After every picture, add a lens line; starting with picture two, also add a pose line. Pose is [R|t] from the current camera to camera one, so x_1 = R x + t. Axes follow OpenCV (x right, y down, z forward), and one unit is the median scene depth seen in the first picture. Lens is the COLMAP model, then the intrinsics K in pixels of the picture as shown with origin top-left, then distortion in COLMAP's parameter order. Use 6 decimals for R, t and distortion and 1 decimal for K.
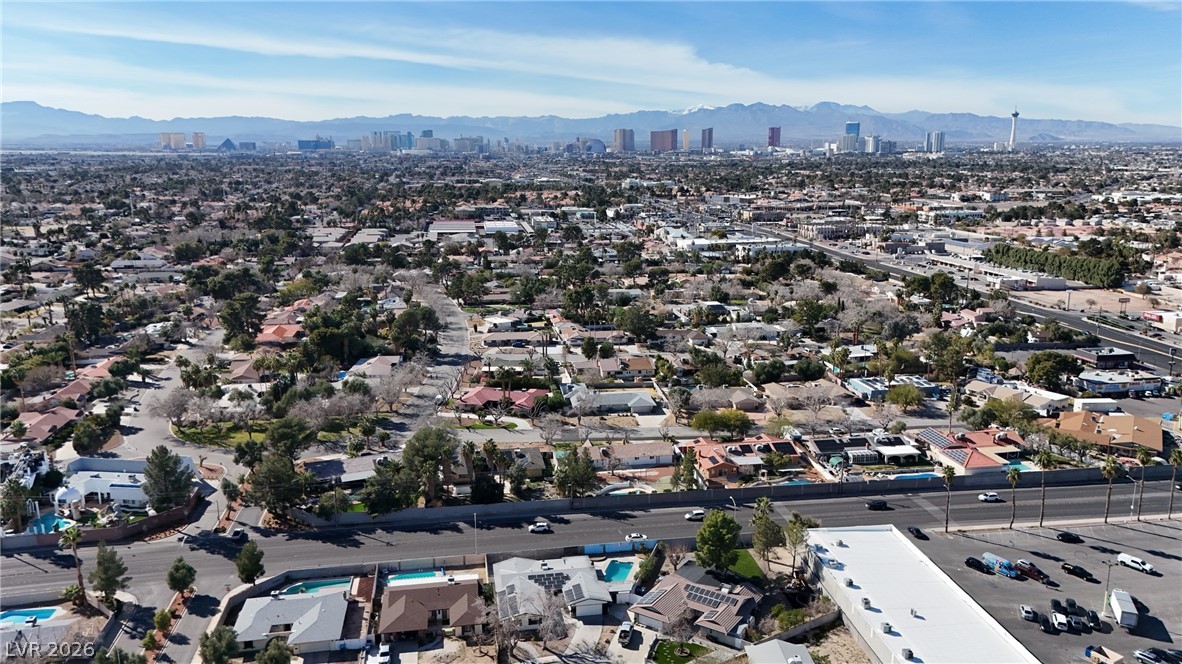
lens RADIAL K [[881.8, 0, 591.0], [0, 881.8, 332.0], [0, 0, 1]] dist [0.054876, -0.002750]
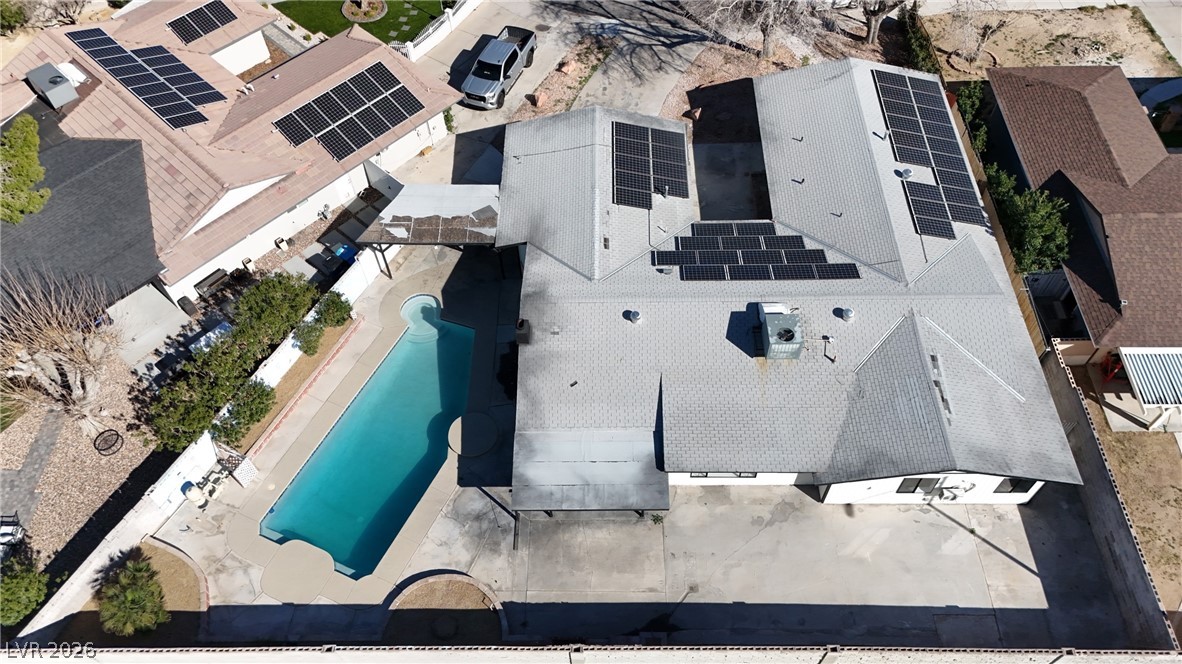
lens RADIAL K [[879.7, 0, 591.0], [0, 879.7, 332.0], [0, 0, 1]] dist [0.038188, 0.003108]
pose [[-0.985226, -0.118801, 0.123352, -0.039022], [0.065685, 0.403052, 0.912817, 0.097850], [-0.158161, 0.907433, -0.389294, 1.157220]]
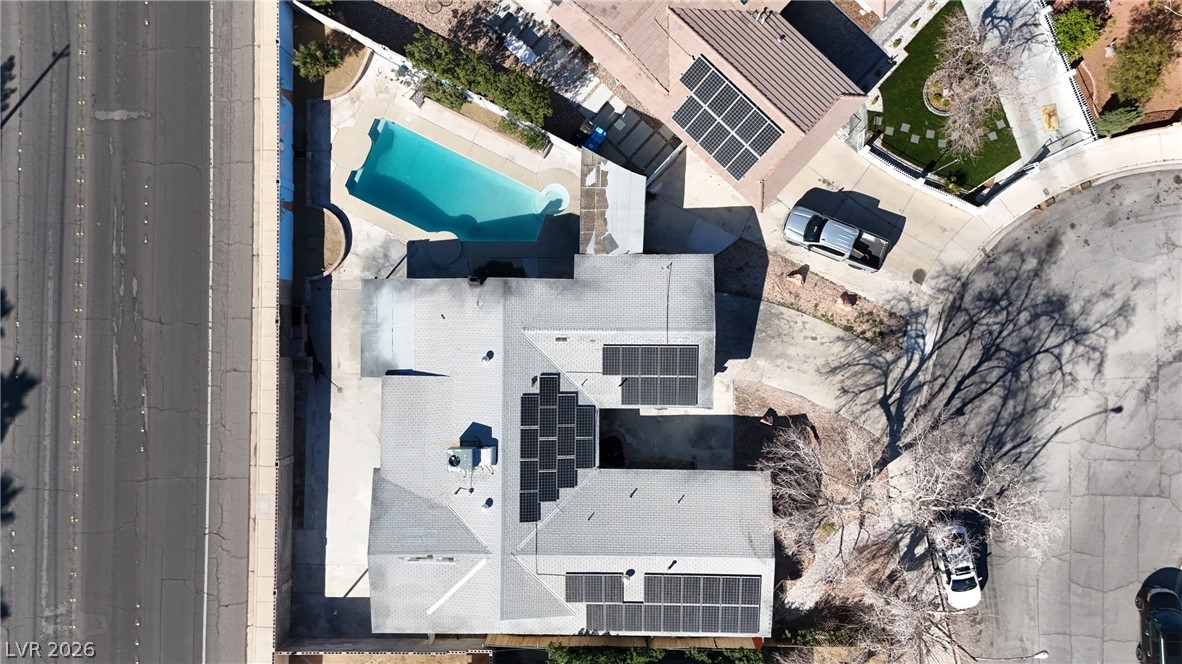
lens RADIAL K [[881.8, 0, 591.0], [0, 881.8, 332.0], [0, 0, 1]] dist [0.054876, -0.002750]
pose [[0.163544, -0.986486, 0.009897, -0.011643], [0.238039, 0.049195, 0.970009, 0.007696], [-0.957388, -0.156283, 0.242867, 0.969206]]
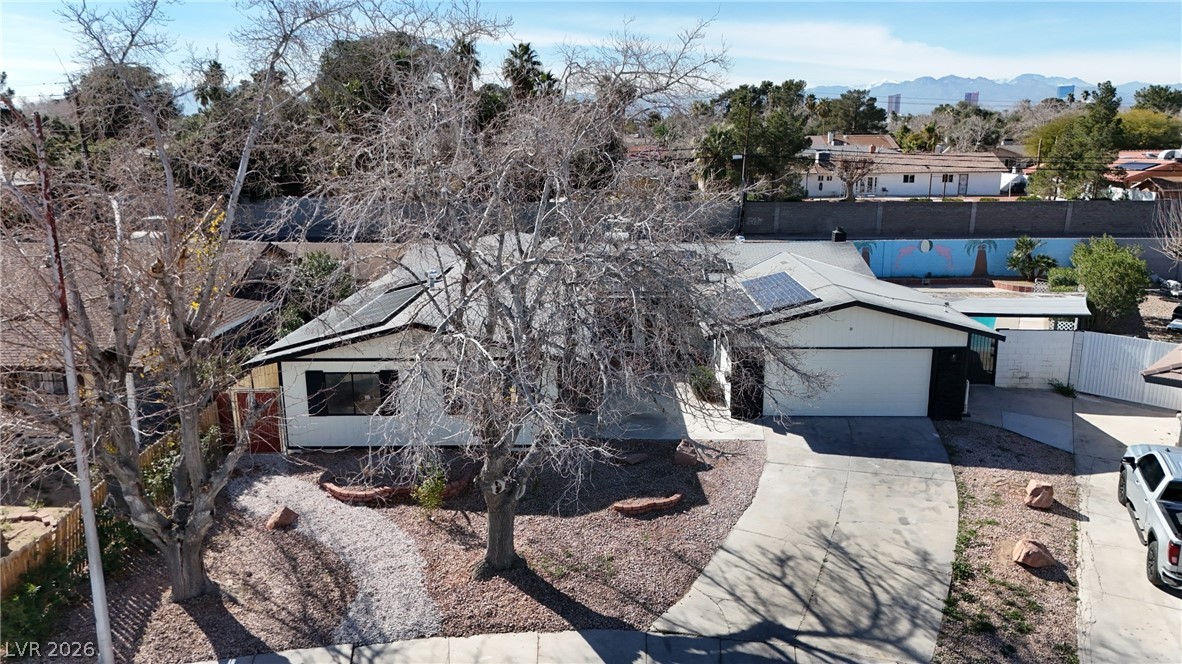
lens RADIAL K [[881.8, 0, 591.0], [0, 881.8, 332.0], [0, 0, 1]] dist [0.054876, -0.002750]
pose [[0.982764, 0.034500, -0.181617, -0.019042], [-0.032350, 0.999367, 0.014791, 0.305991], [0.182012, -0.008661, 0.983258, 0.839171]]
